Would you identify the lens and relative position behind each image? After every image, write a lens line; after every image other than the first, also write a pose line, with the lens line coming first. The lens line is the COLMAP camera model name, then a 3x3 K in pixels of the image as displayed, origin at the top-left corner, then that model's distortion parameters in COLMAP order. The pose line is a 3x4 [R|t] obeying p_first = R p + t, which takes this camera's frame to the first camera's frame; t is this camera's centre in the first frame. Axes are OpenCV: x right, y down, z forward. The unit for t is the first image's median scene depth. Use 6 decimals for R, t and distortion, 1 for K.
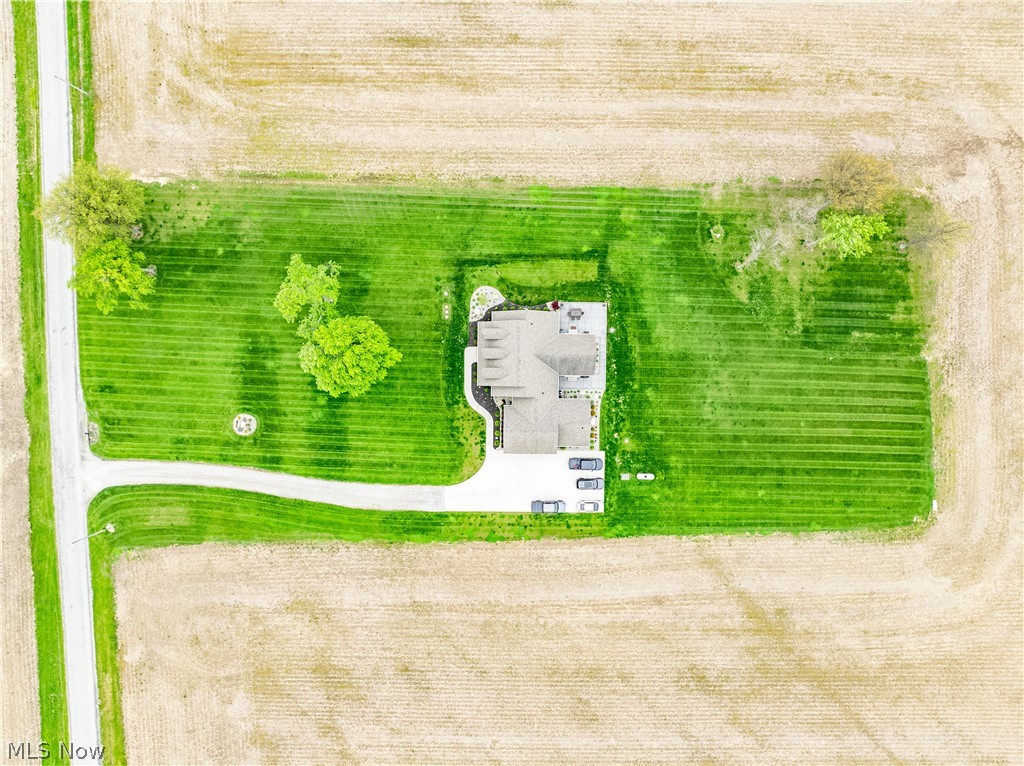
lens RADIAL K [[723.7, 0, 513.7], [0, 723.7, 385.6], [0, 0, 1]] dist [-0.036740, 0.001838]
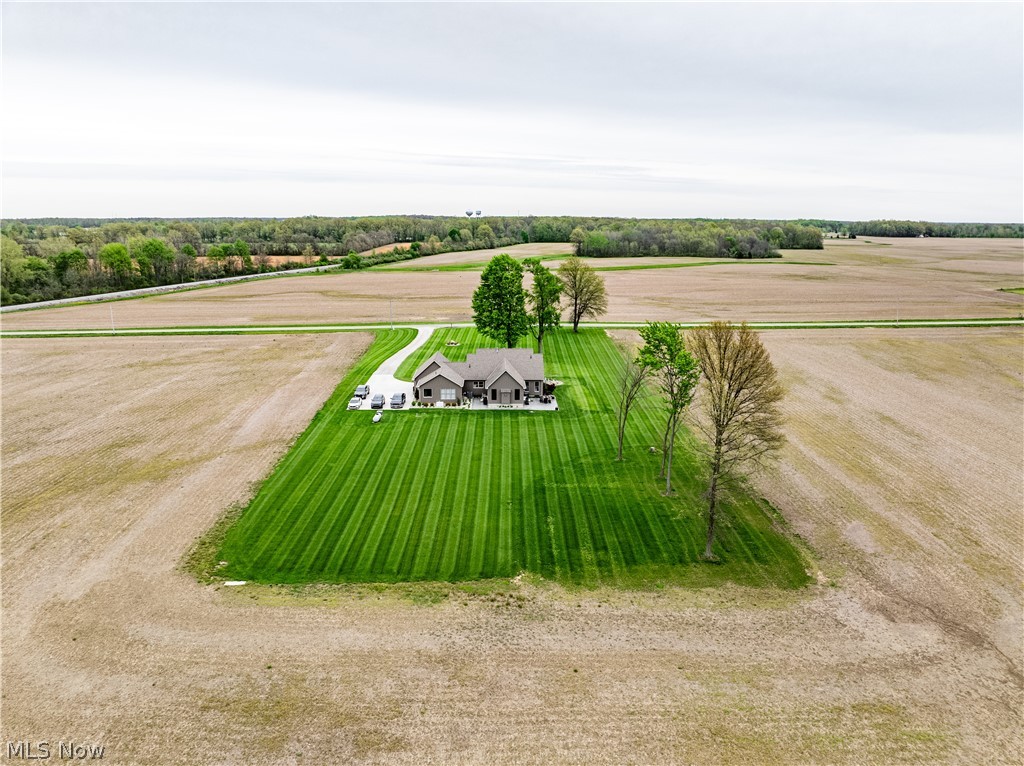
lens RADIAL K [[723.7, 0, 513.7], [0, 723.7, 385.6], [0, 0, 1]] dist [-0.036740, 0.001838]
pose [[0.032623, 0.236964, -0.970971, 1.074847], [-0.999299, -0.010140, -0.036049, -0.014472], [-0.018387, 0.971466, 0.236467, 0.735757]]
